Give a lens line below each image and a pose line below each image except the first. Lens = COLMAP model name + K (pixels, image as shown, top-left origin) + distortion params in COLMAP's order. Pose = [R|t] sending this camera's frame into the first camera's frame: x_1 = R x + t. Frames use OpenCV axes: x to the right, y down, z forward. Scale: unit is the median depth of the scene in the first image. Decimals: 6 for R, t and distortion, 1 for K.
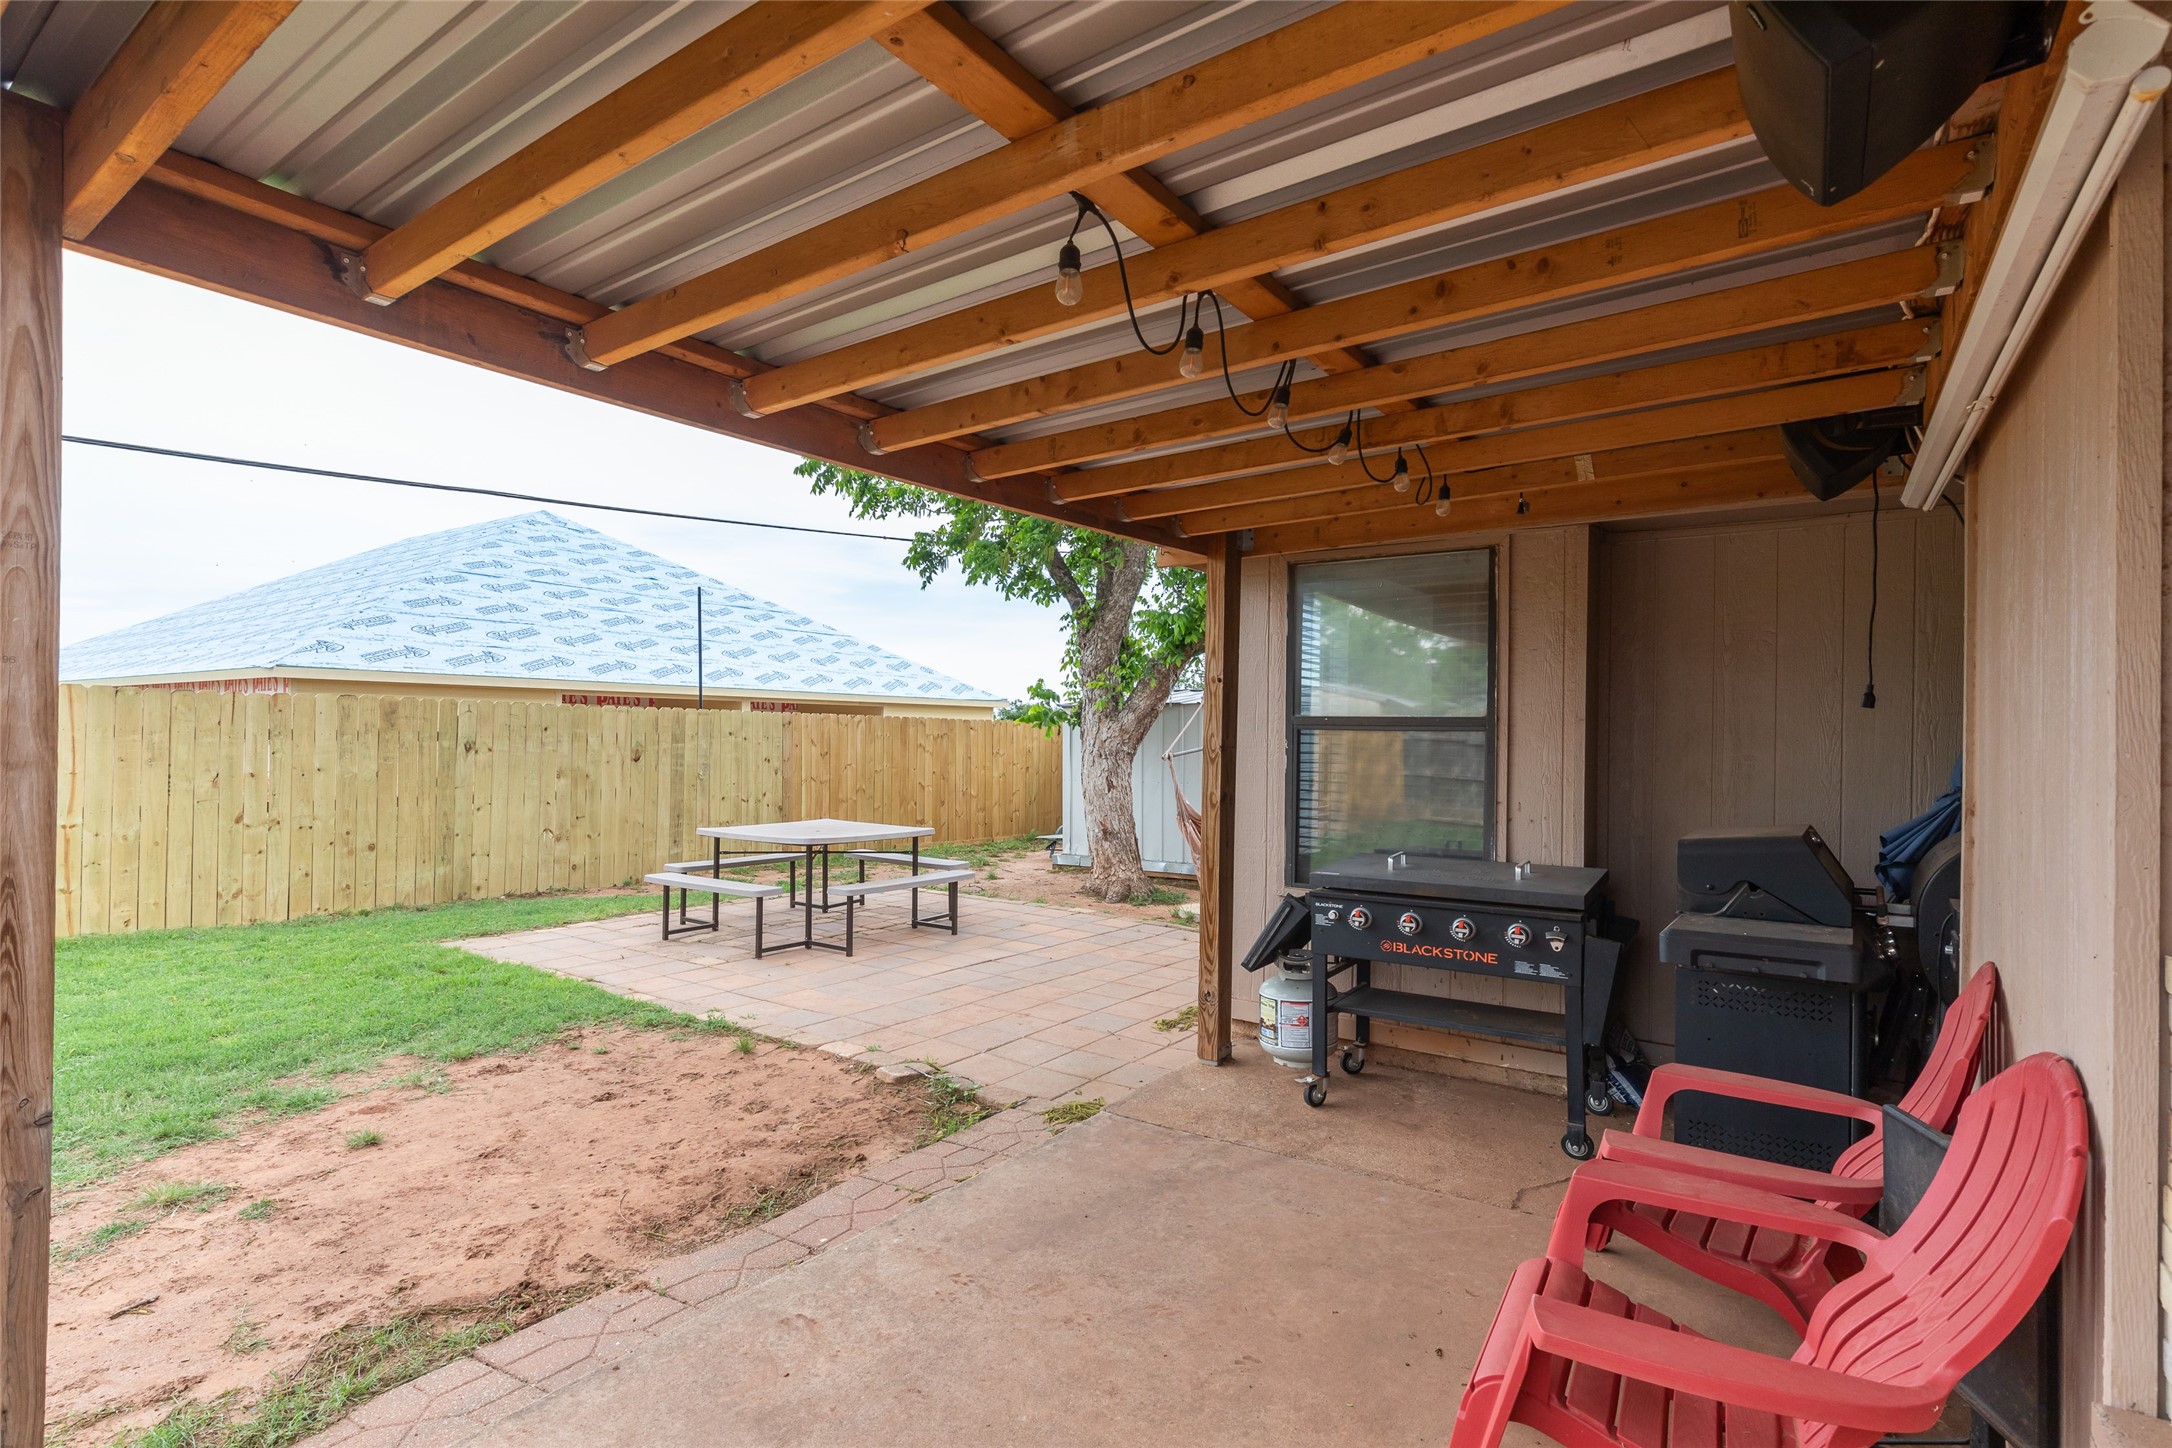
lens RADIAL K [[1044.9, 0, 1024.5], [0, 1044.9, 722.3], [0, 0, 1]] dist [0.012942, -0.000083]
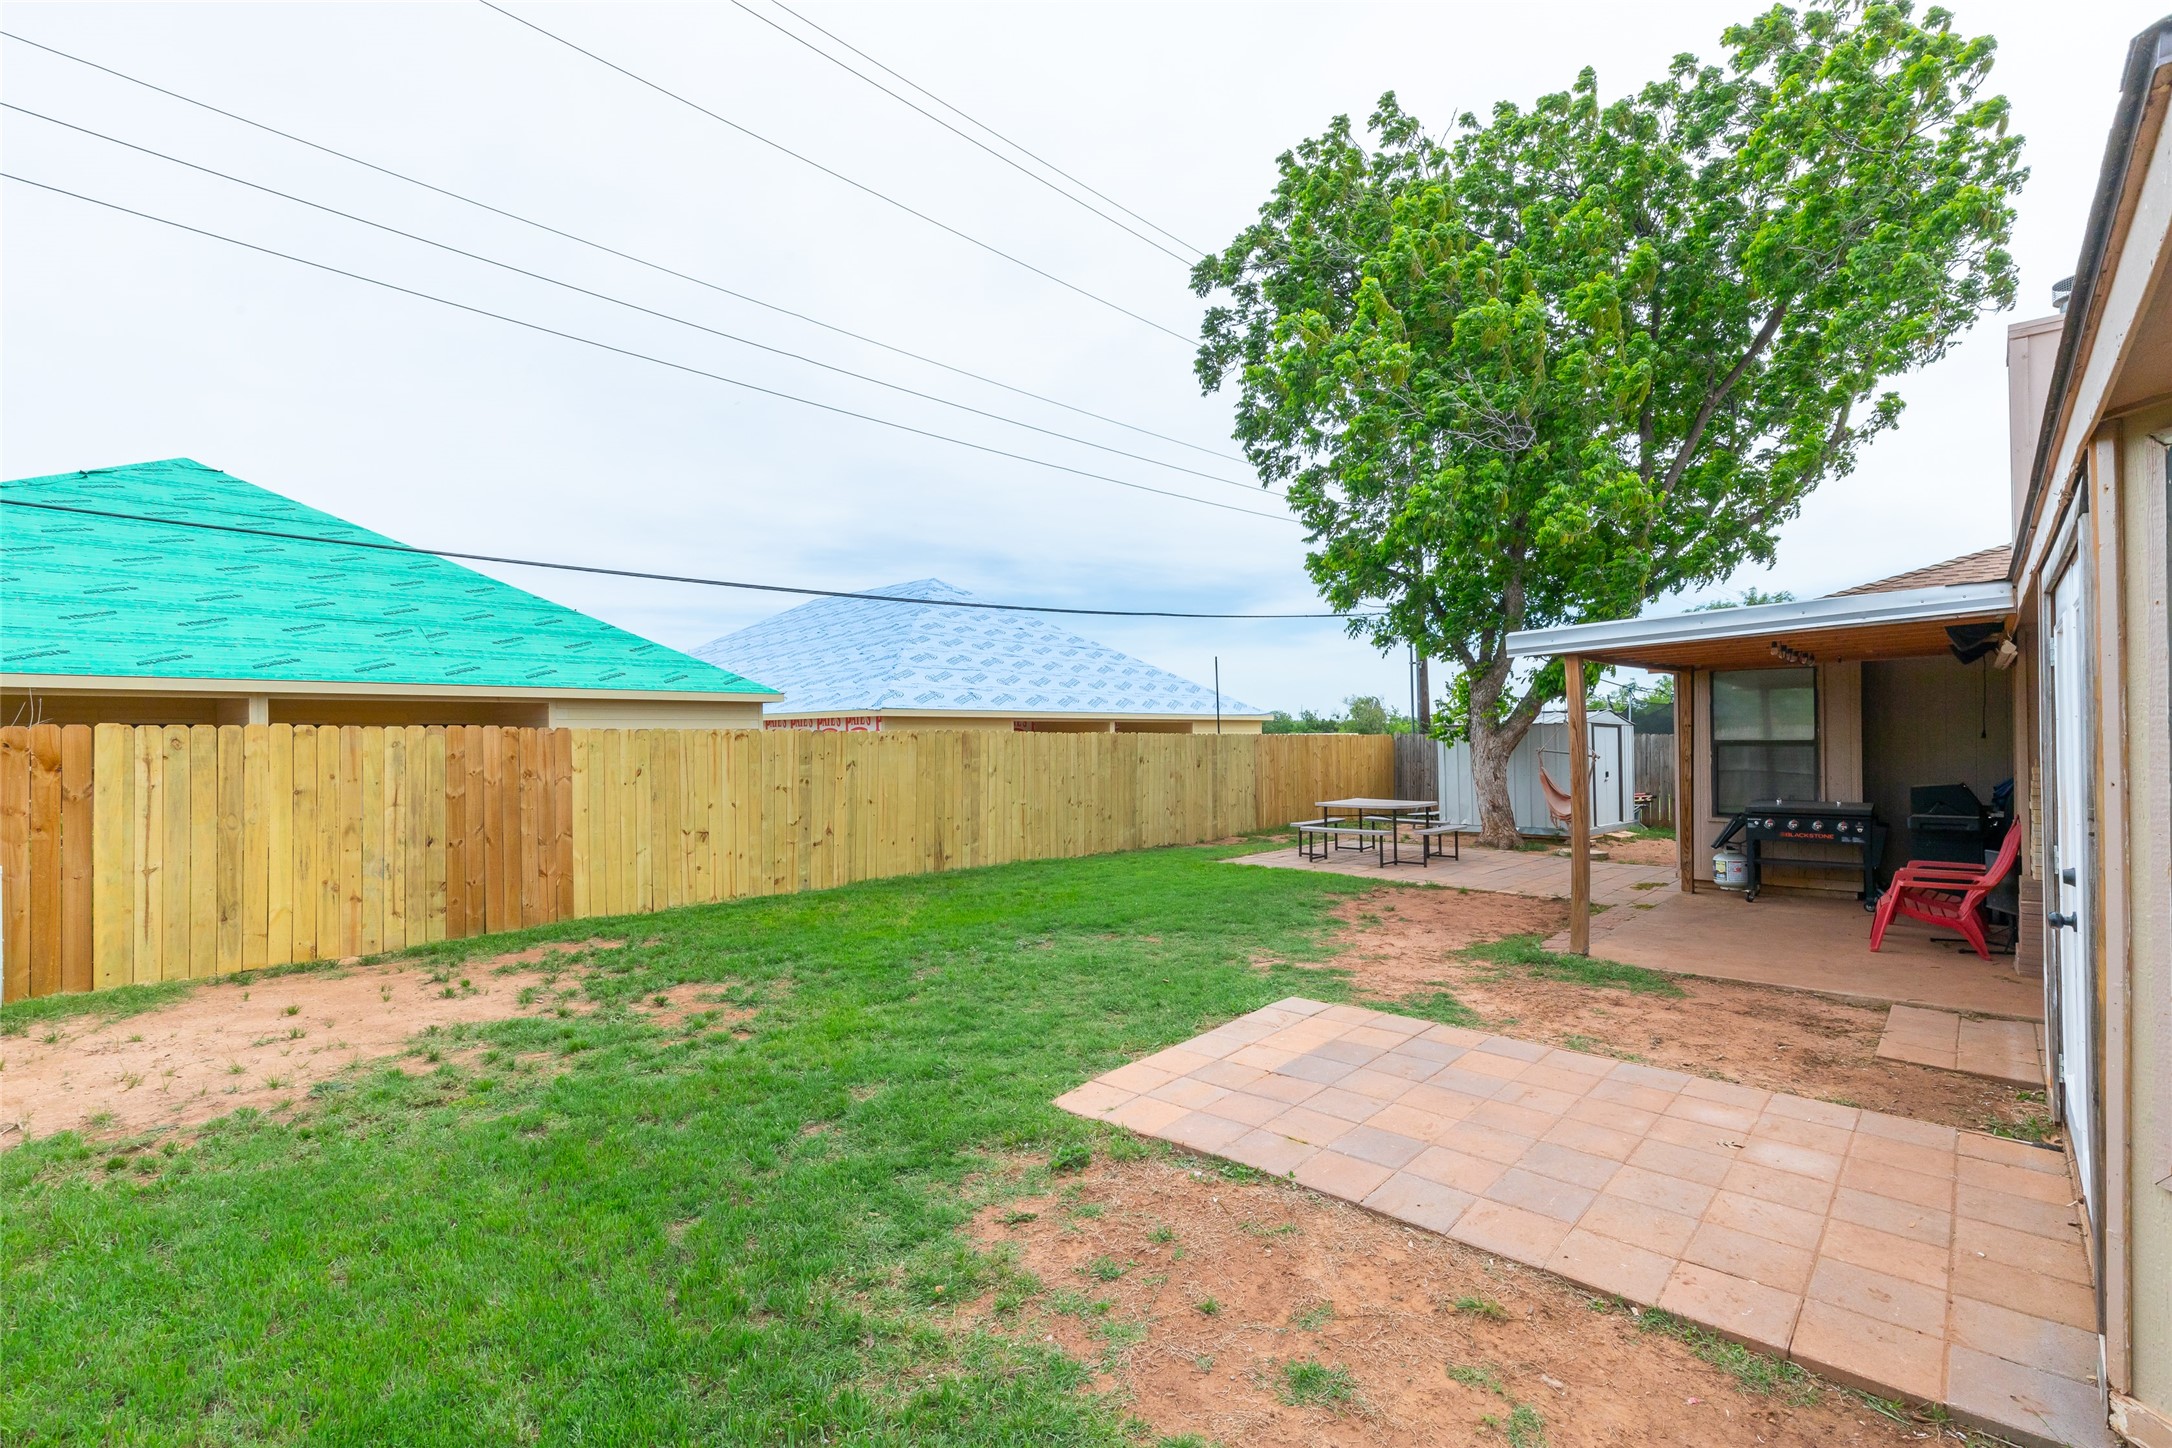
lens RADIAL K [[1007.0, 0, 1086.1], [0, 1007.0, 727.4], [0, 0, 1]] dist [0.012032, -0.002383]
pose [[0.997057, -0.020776, -0.073795, -0.469953], [0.020757, 0.999784, -0.001026, -0.029564], [0.073800, -0.000509, 0.997273, -0.635680]]
